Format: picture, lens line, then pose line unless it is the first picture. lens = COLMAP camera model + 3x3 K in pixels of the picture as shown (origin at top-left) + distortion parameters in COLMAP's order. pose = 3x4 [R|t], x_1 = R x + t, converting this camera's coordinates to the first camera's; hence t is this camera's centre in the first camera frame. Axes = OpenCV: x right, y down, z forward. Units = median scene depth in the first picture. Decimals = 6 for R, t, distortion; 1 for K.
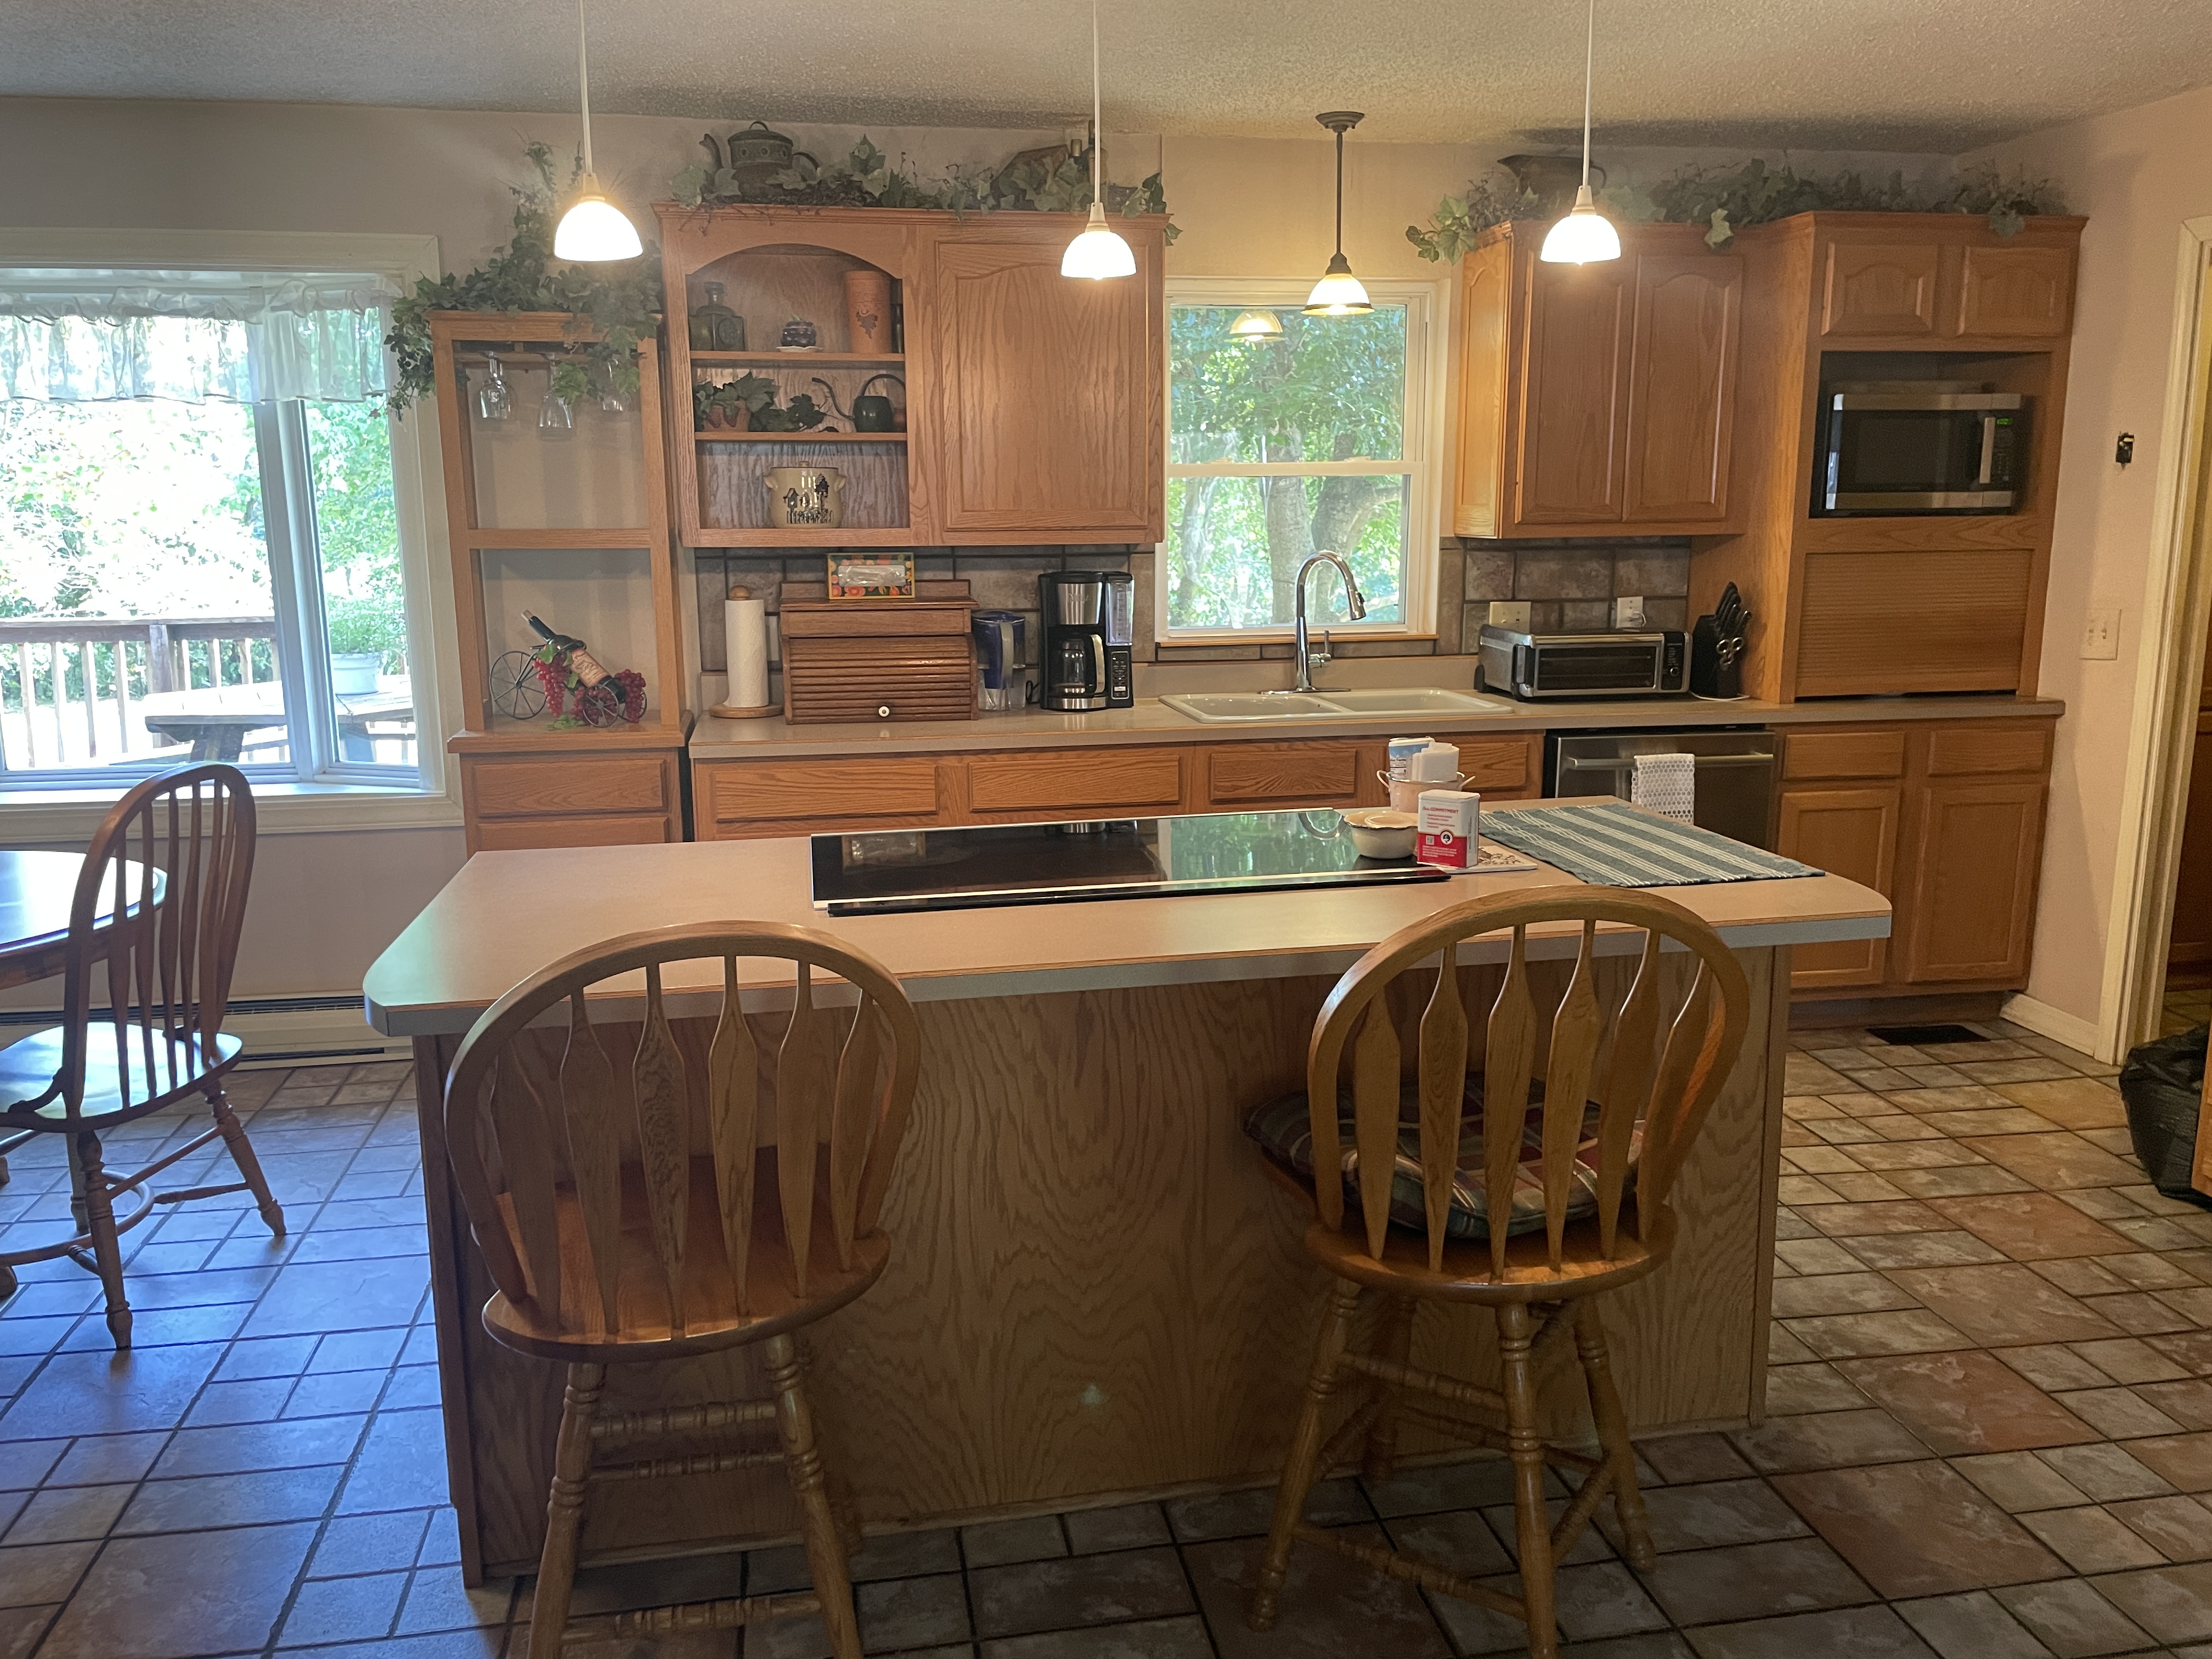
lens RADIAL K [[1658.5, 0, 1101.6], [0, 1658.5, 822.9], [0, 0, 1]] dist [0.084858, -0.108728]
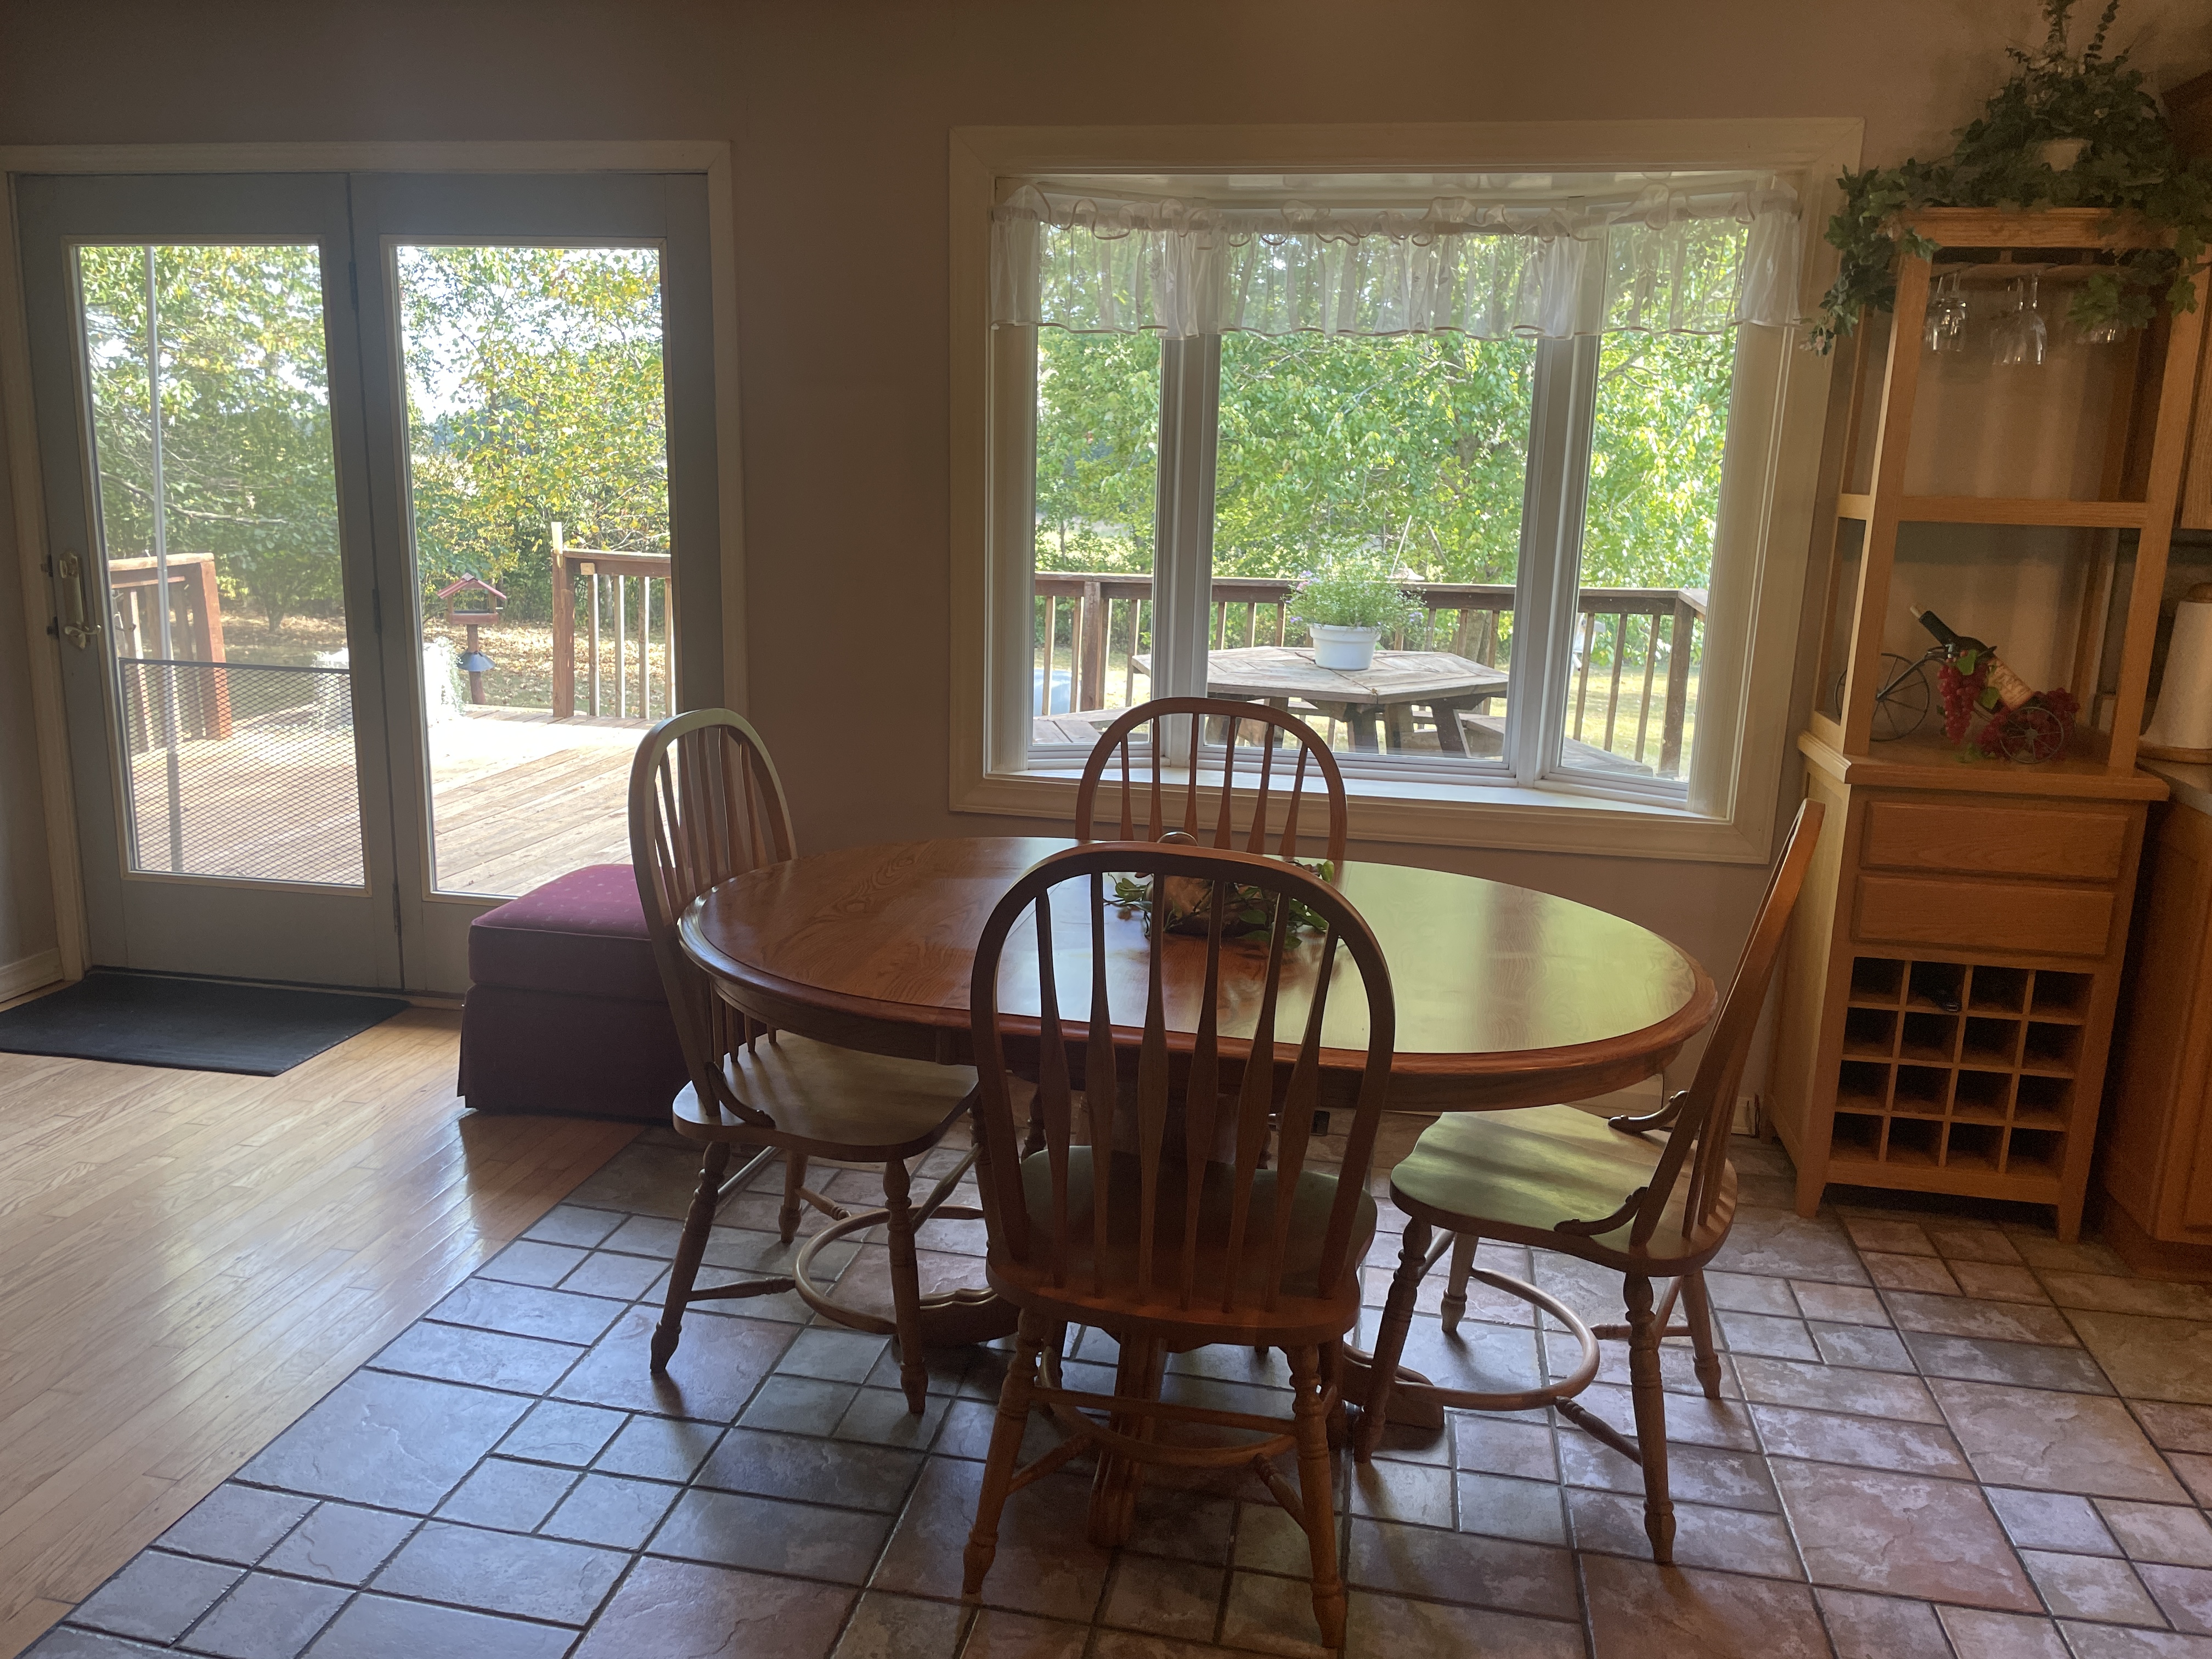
lens RADIAL K [[1658.5, 0, 1103.7], [0, 1658.5, 829.1], [0, 0, 1]] dist [0.084858, -0.108728]
pose [[0.934187, 0.106870, -0.340401, -0.415896], [-0.100676, 0.994273, 0.035863, -0.013202], [0.342284, 0.000767, 0.939596, 0.141371]]
